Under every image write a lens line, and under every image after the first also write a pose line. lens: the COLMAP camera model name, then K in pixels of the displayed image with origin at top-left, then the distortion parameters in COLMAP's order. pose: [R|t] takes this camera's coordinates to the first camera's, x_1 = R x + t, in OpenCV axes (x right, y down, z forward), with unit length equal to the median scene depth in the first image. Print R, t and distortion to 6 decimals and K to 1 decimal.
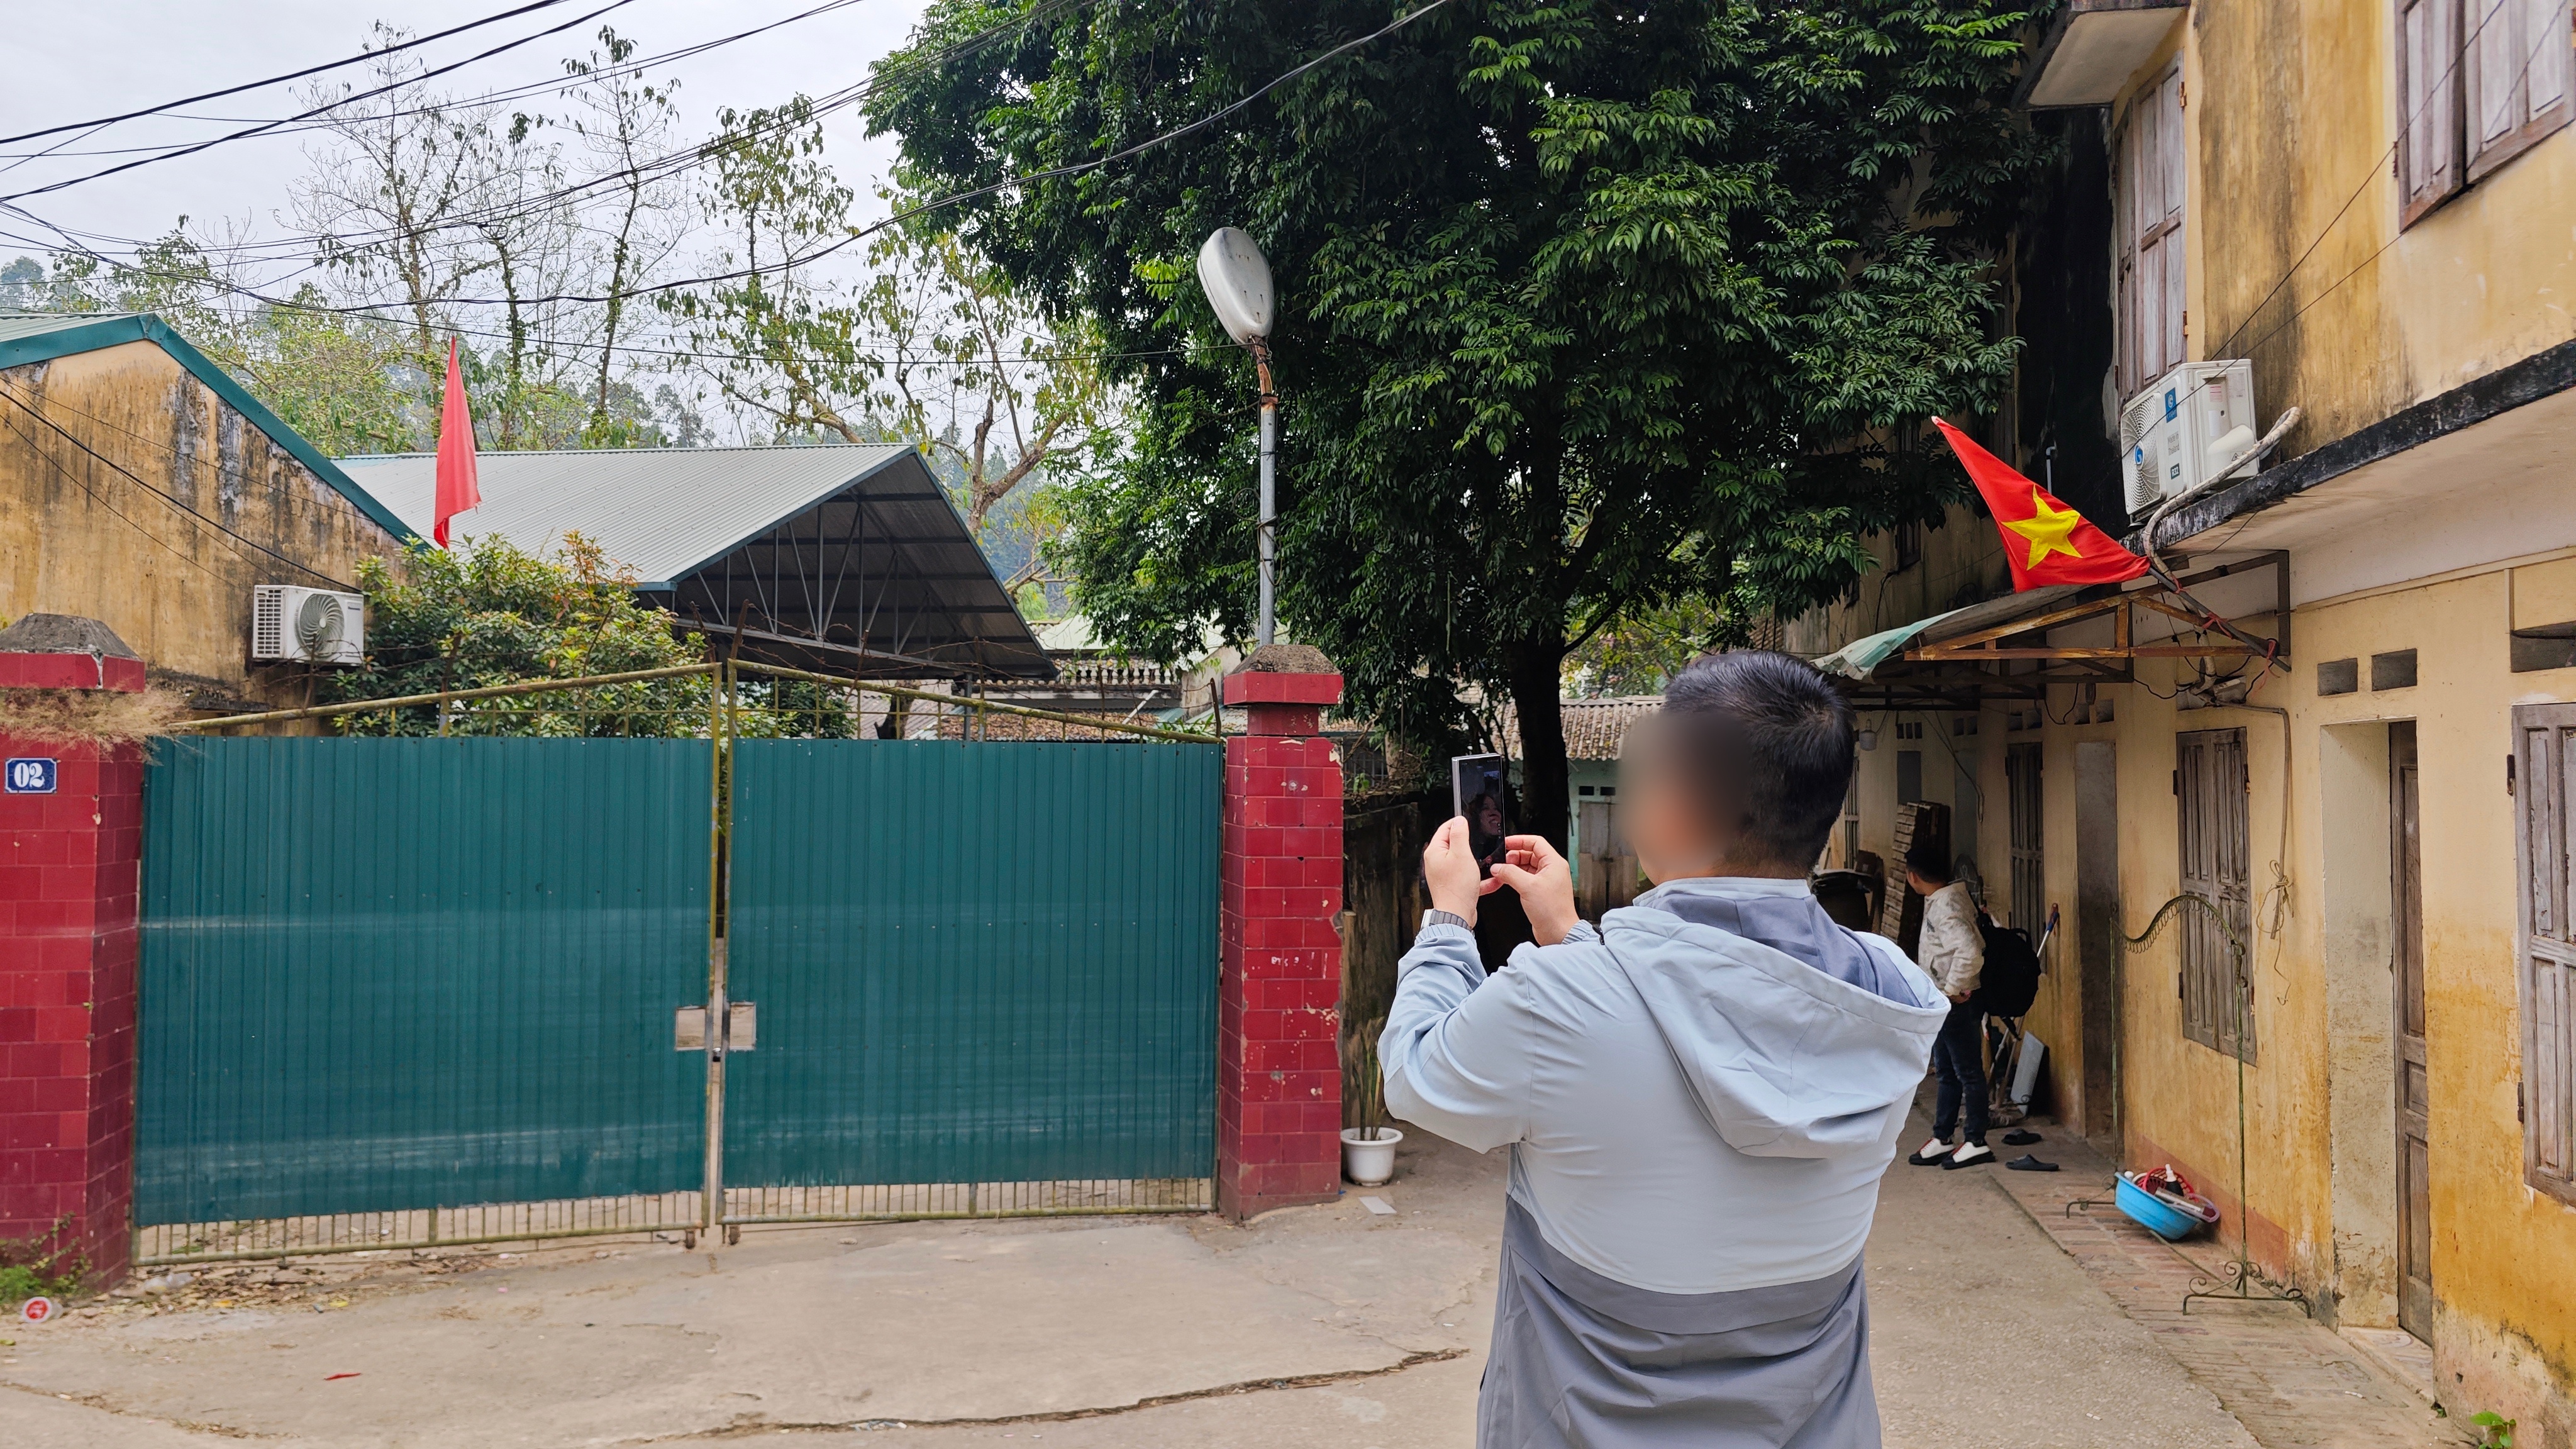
lens RADIAL K [[1738.0, 0, 1313.4], [0, 1738.0, 727.7], [0, 0, 1]] dist [0.052732, -0.057565]
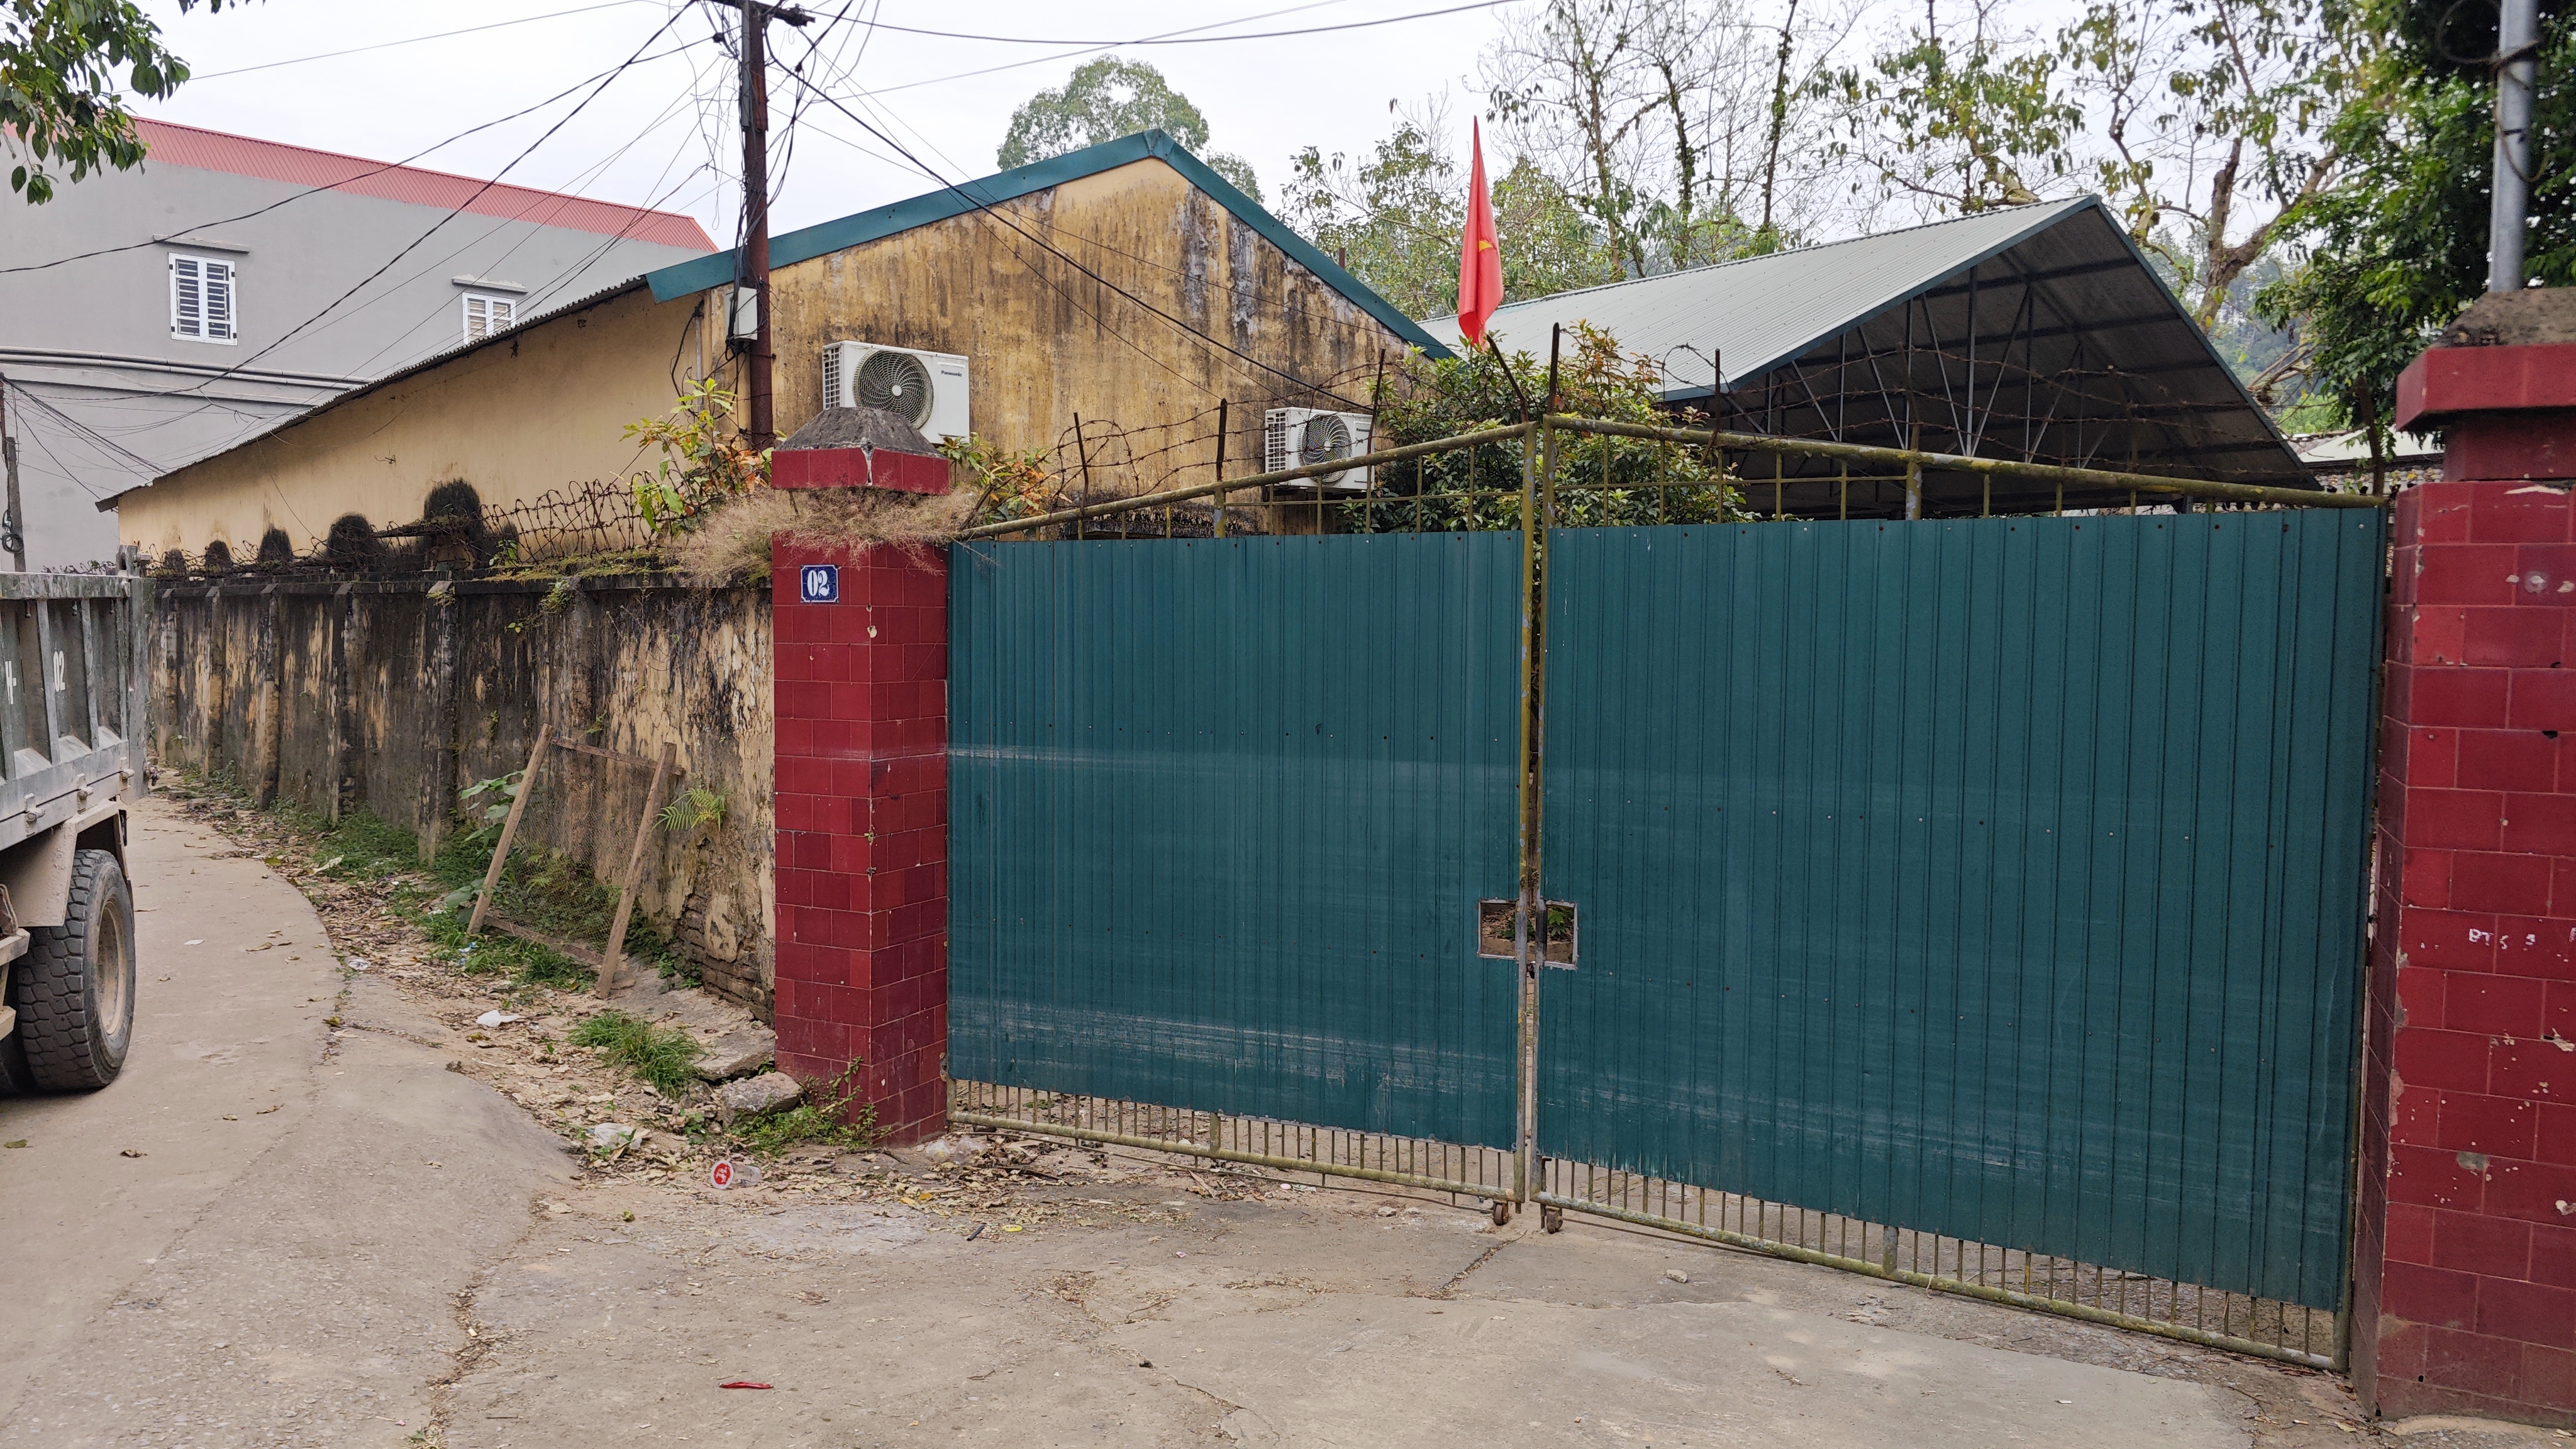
lens RADIAL K [[1738.0, 0, 1269.4], [0, 1738.0, 736.3], [0, 0, 1]] dist [0.052732, -0.057565]
pose [[0.753911, 0.040800, -0.655708, 0.043642], [0.013861, 0.996860, 0.077965, 0.032335], [0.656830, -0.067868, 0.750978, 0.386599]]
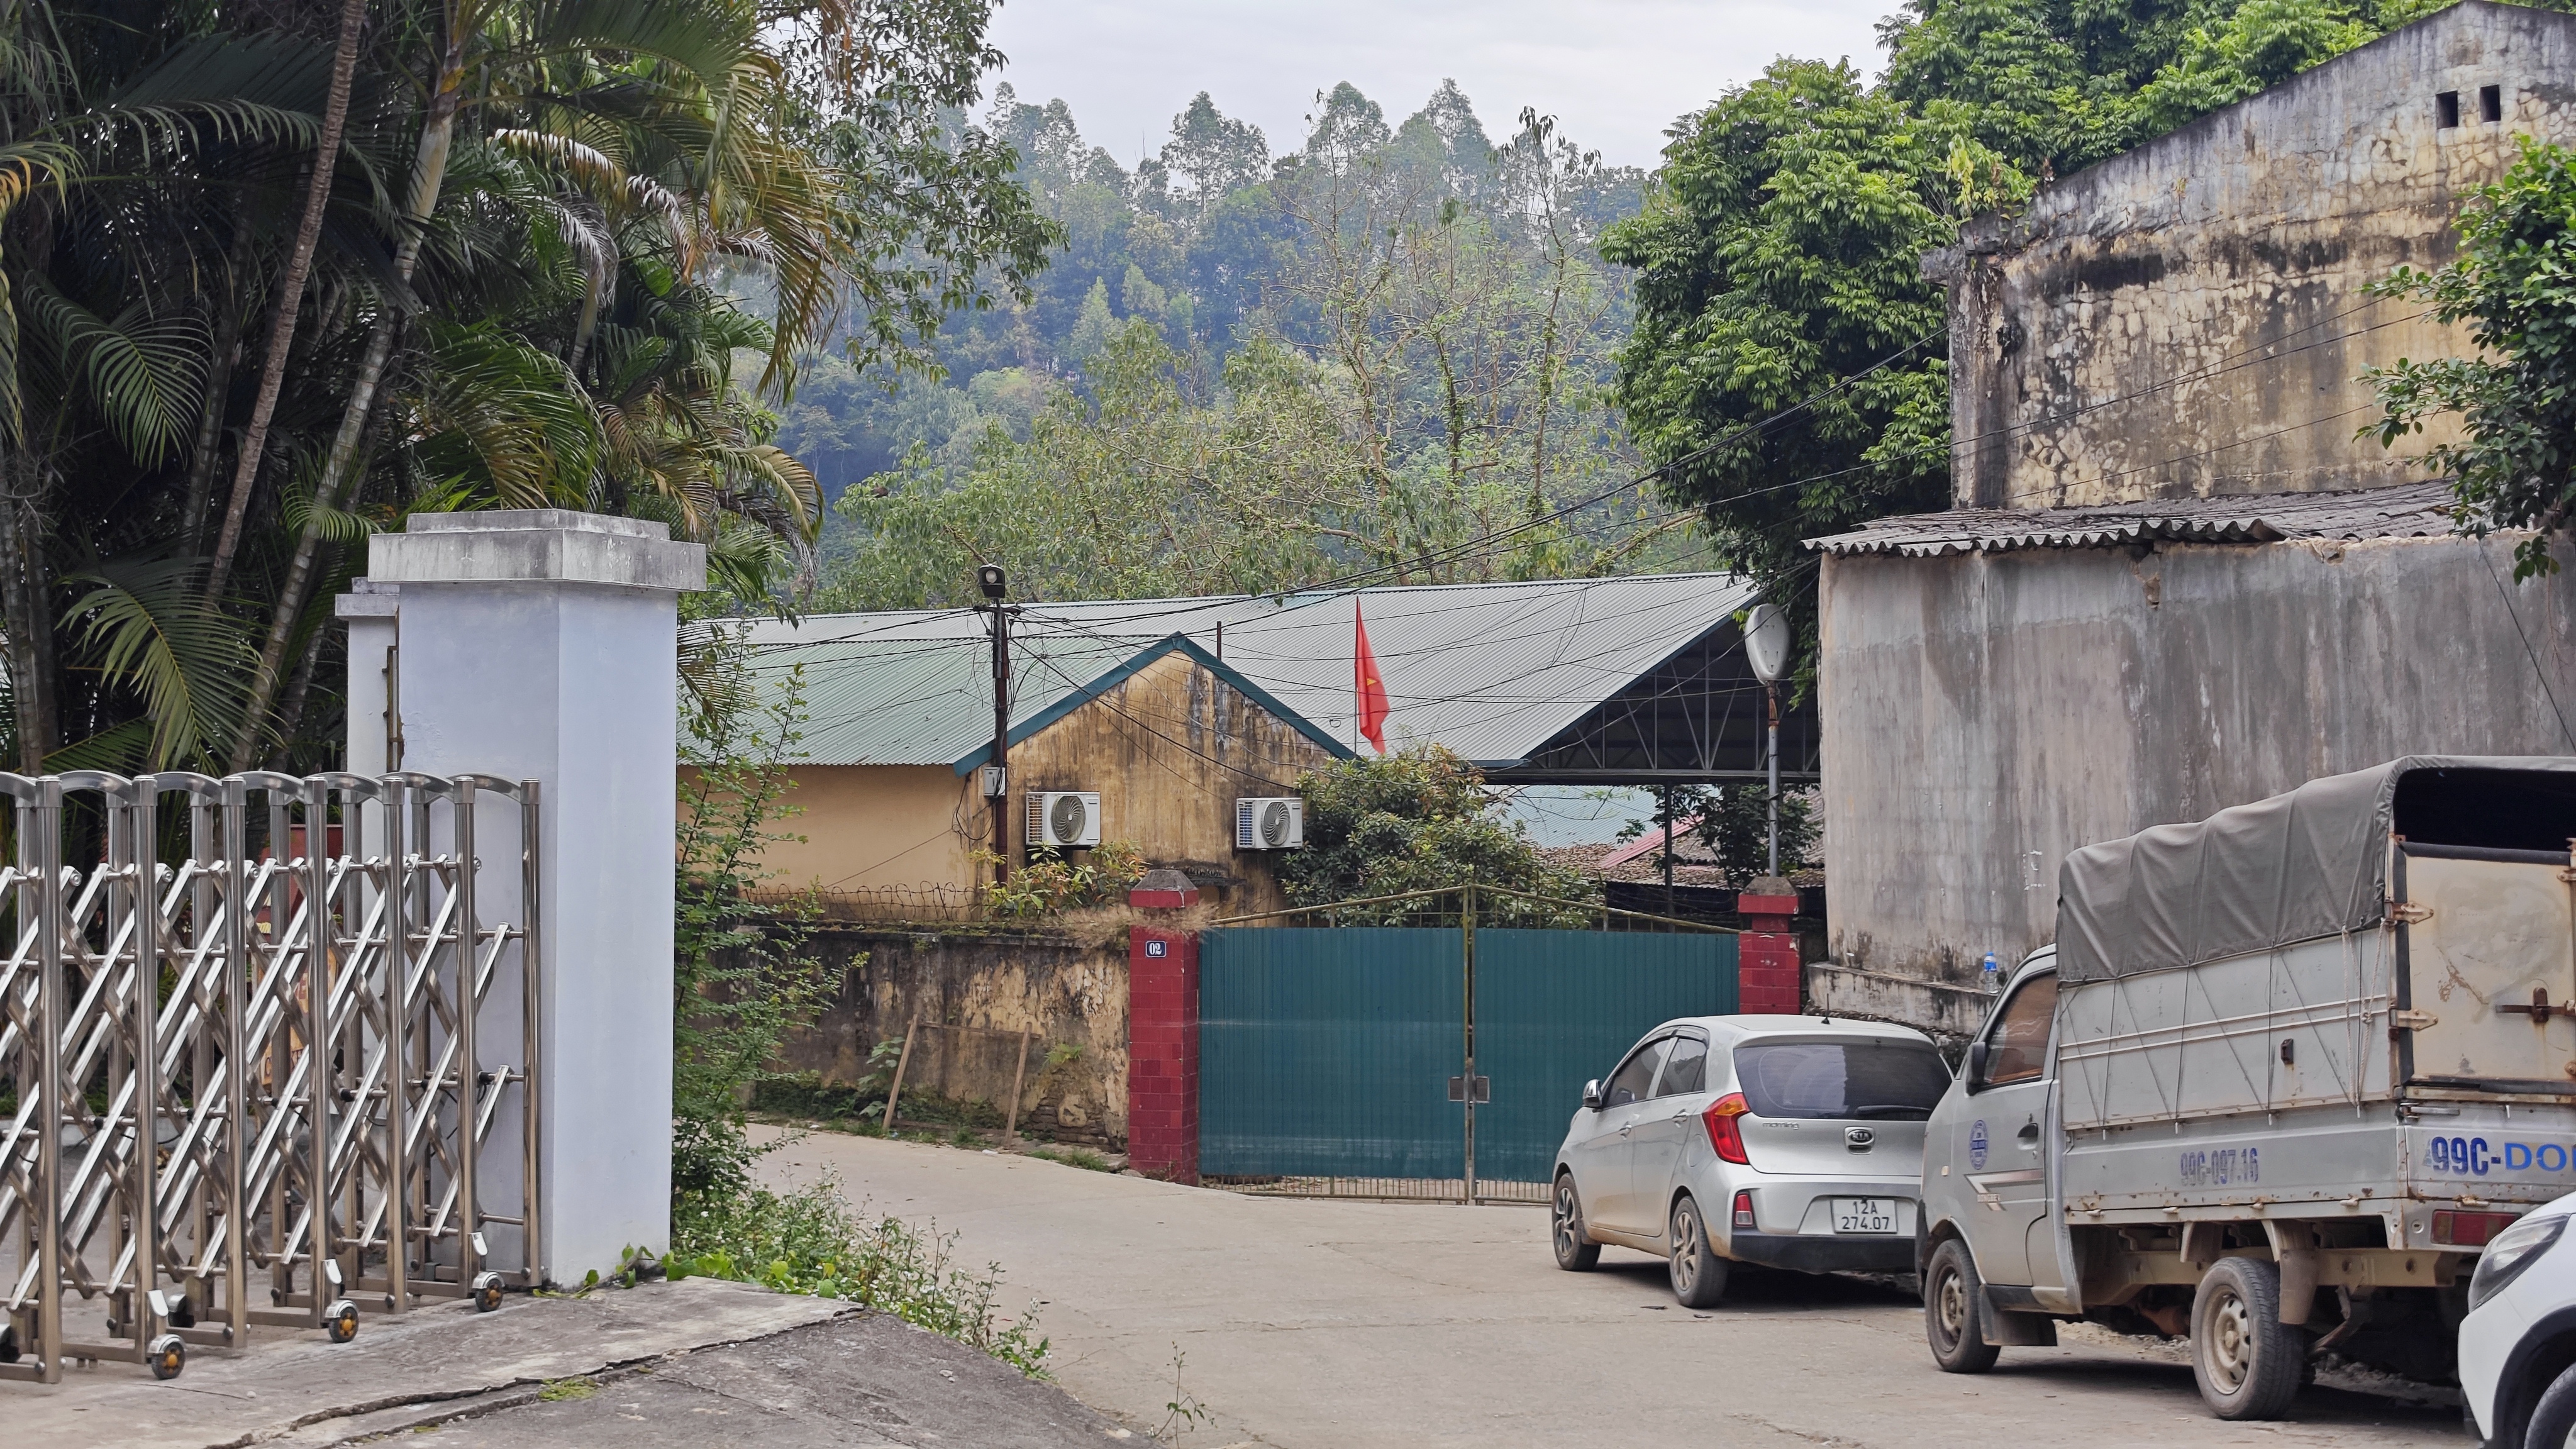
lens RADIAL K [[3371.2, 0, 1291.4], [0, 3371.2, 718.6], [0, 0, 1]] dist [0.022593, 0.000000]
pose [[0.870822, -0.019255, -0.491220, 1.166985], [0.020040, 0.999792, -0.003663, -0.192709], [0.491189, -0.006654, 0.871028, -2.029691]]
